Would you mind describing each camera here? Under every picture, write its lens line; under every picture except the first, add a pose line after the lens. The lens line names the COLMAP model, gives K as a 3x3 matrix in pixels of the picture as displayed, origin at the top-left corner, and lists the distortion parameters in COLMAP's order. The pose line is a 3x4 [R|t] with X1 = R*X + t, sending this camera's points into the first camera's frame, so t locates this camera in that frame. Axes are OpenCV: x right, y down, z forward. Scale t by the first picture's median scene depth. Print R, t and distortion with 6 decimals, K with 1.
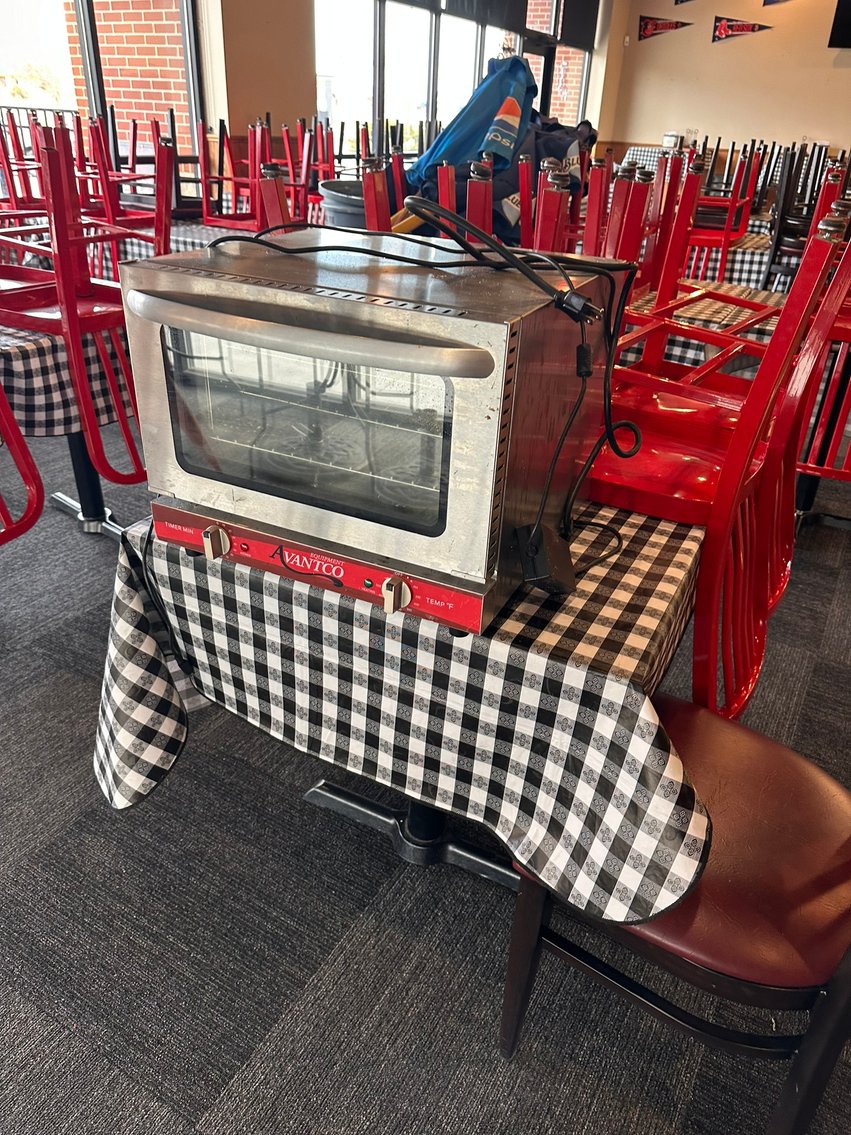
lens RADIAL K [[796.8, 0, 438.6], [0, 796.8, 575.0], [0, 0, 1]] dist [0.040775, -0.047182]
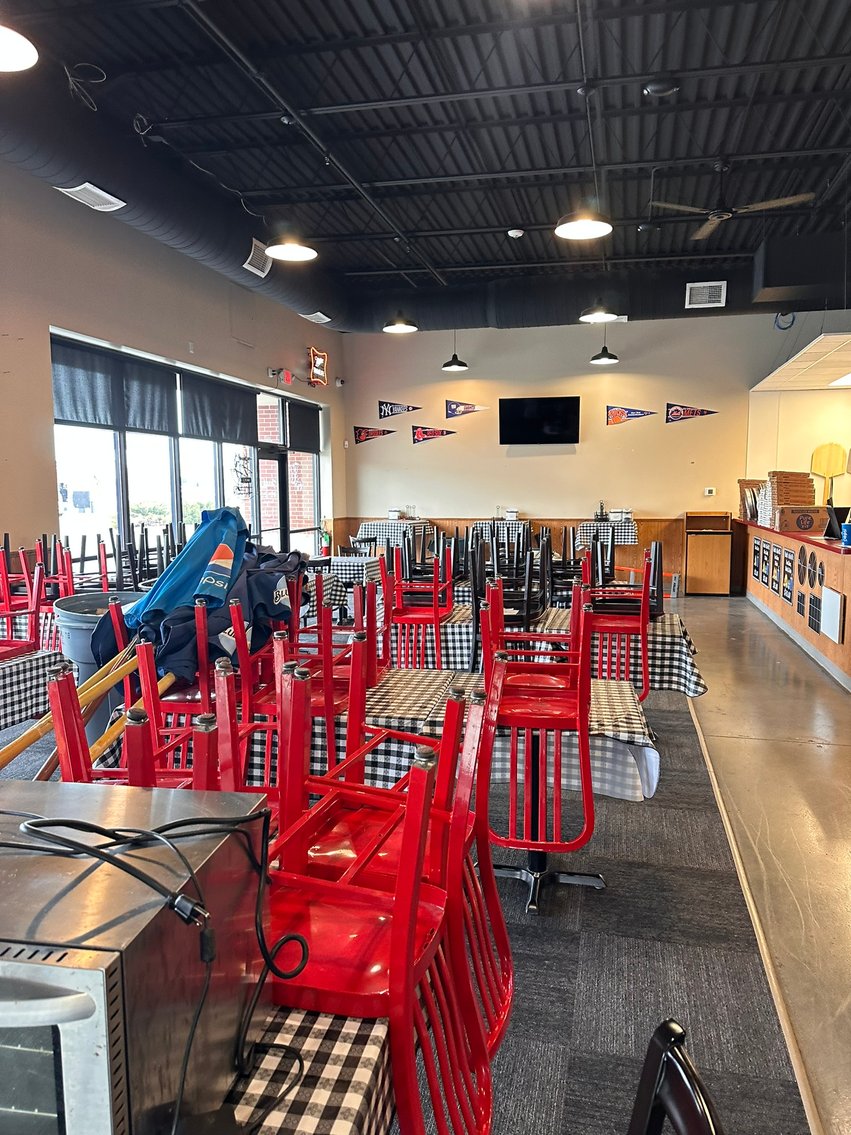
lens RADIAL K [[782.9, 0, 429.2], [0, 782.9, 584.9], [0, 0, 1]] dist [0.095521, -0.110822]
pose [[0.959545, -0.084578, 0.268551, 0.153454], [0.180263, 0.917241, -0.355211, -0.193872], [-0.216283, 0.389251, 0.895380, -0.140330]]
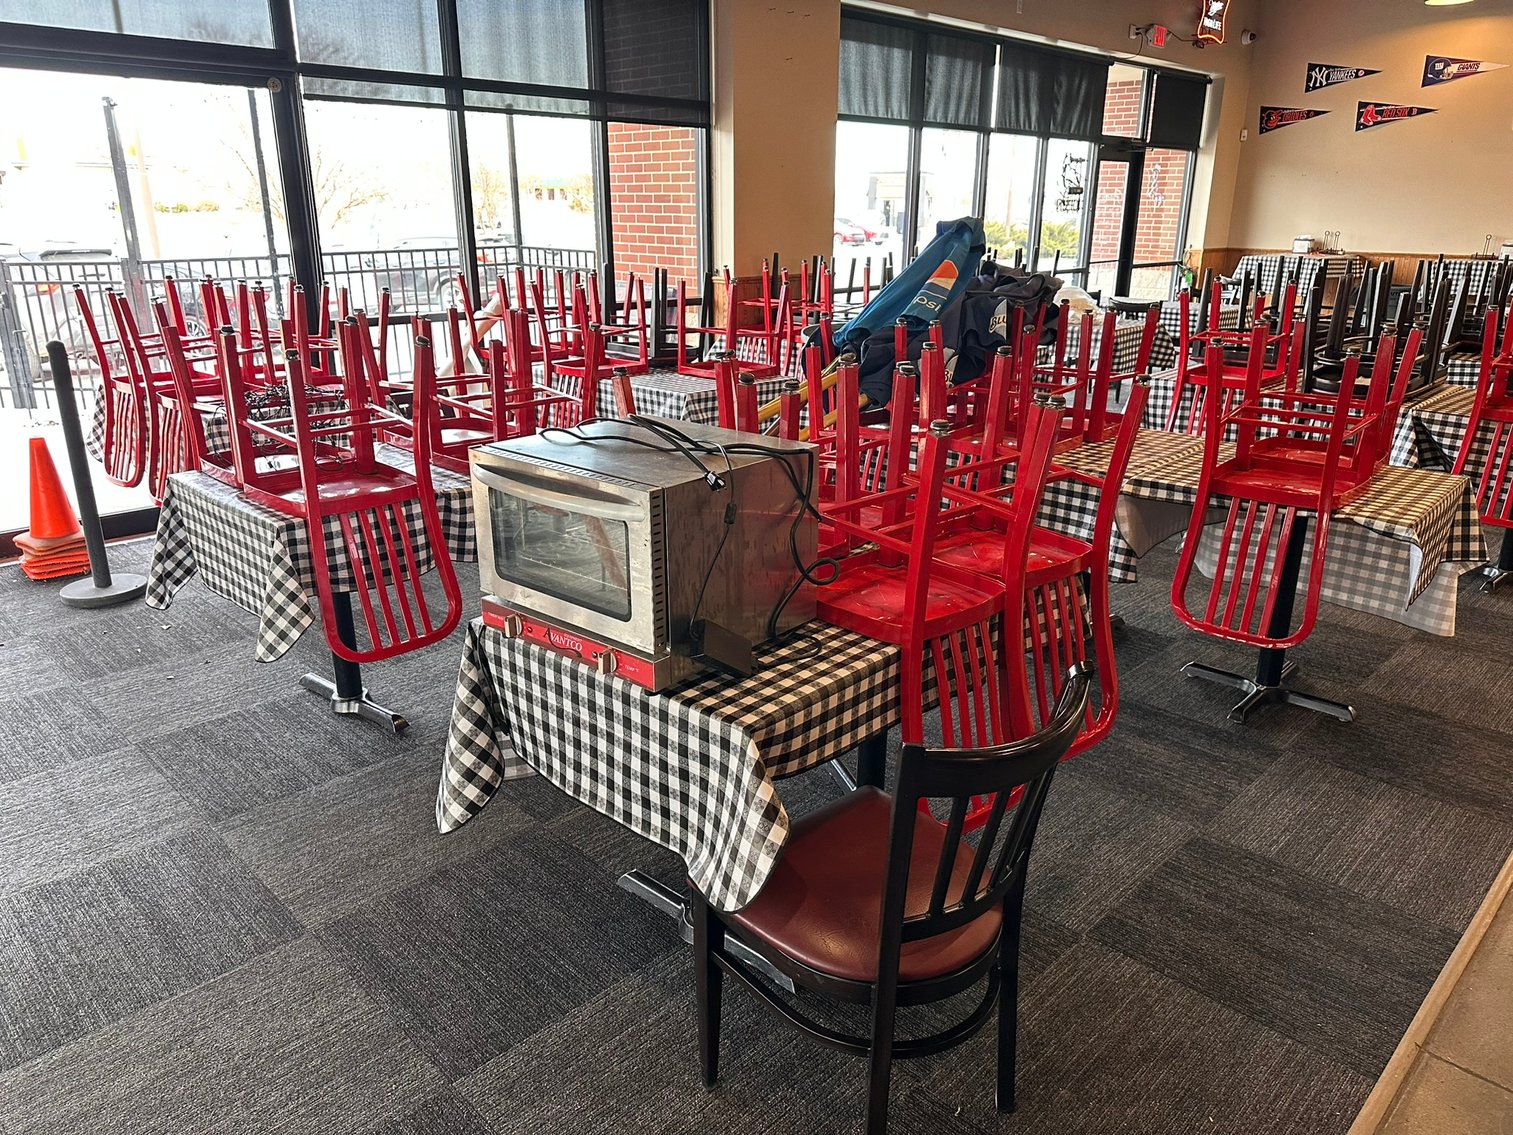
lens RADIAL K [[1062.1, 0, 763.9], [0, 1062.1, 561.7], [0, 0, 1]] dist [0.040775, -0.047182]
pose [[0.965866, 0.038572, -0.256153, 0.533375], [-0.089854, 0.977343, -0.191640, 0.143573], [0.242958, 0.208115, 0.947449, -0.614849]]
